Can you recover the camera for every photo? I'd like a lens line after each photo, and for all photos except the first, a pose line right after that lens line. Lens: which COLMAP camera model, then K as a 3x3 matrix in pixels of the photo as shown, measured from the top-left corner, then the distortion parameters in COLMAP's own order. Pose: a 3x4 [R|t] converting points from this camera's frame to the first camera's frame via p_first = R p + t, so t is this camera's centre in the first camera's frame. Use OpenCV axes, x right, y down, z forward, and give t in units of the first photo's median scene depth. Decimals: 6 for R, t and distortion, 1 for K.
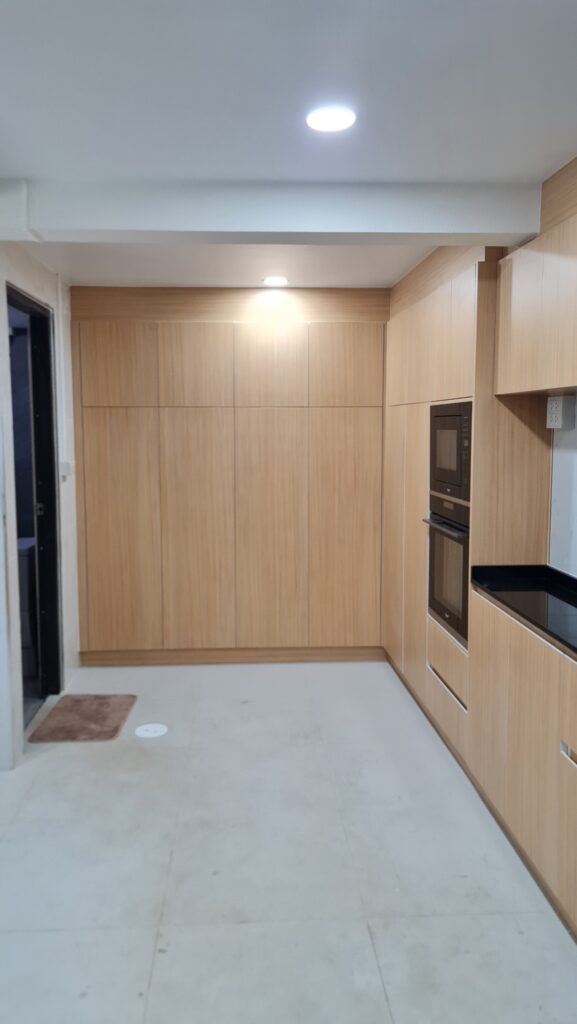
lens RADIAL K [[770.1, 0, 287.8], [0, 770.1, 499.3], [0, 0, 1]] dist [0.085023, -0.060614]
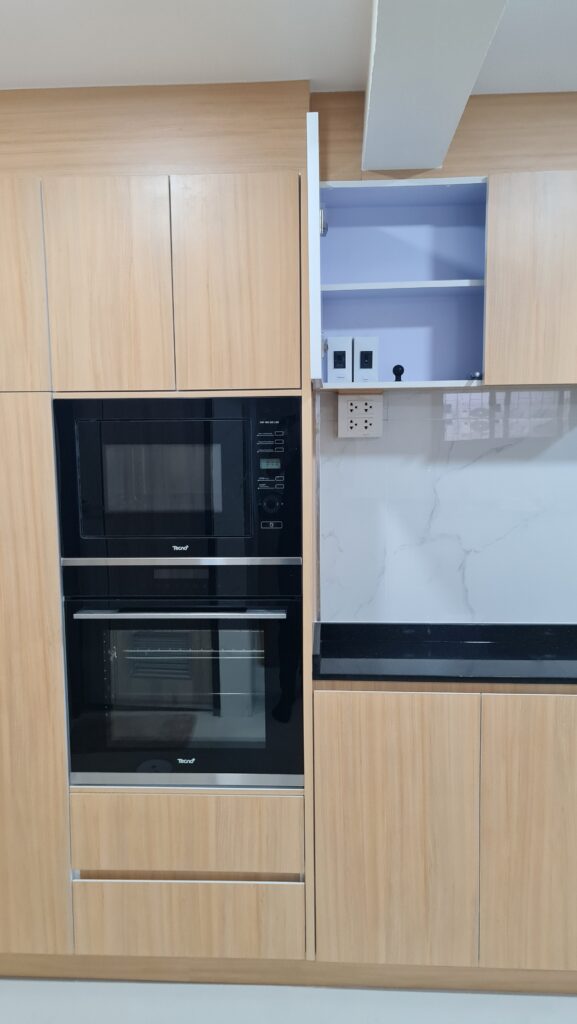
lens RADIAL K [[770.1, 0, 284.2], [0, 770.1, 514.8], [0, 0, 1]] dist [0.085023, -0.060614]
pose [[0.117249, -0.124465, 0.985272, -0.381183], [0.106079, 0.988009, 0.112187, -0.102097], [-0.987421, 0.091363, 0.129046, 0.927810]]
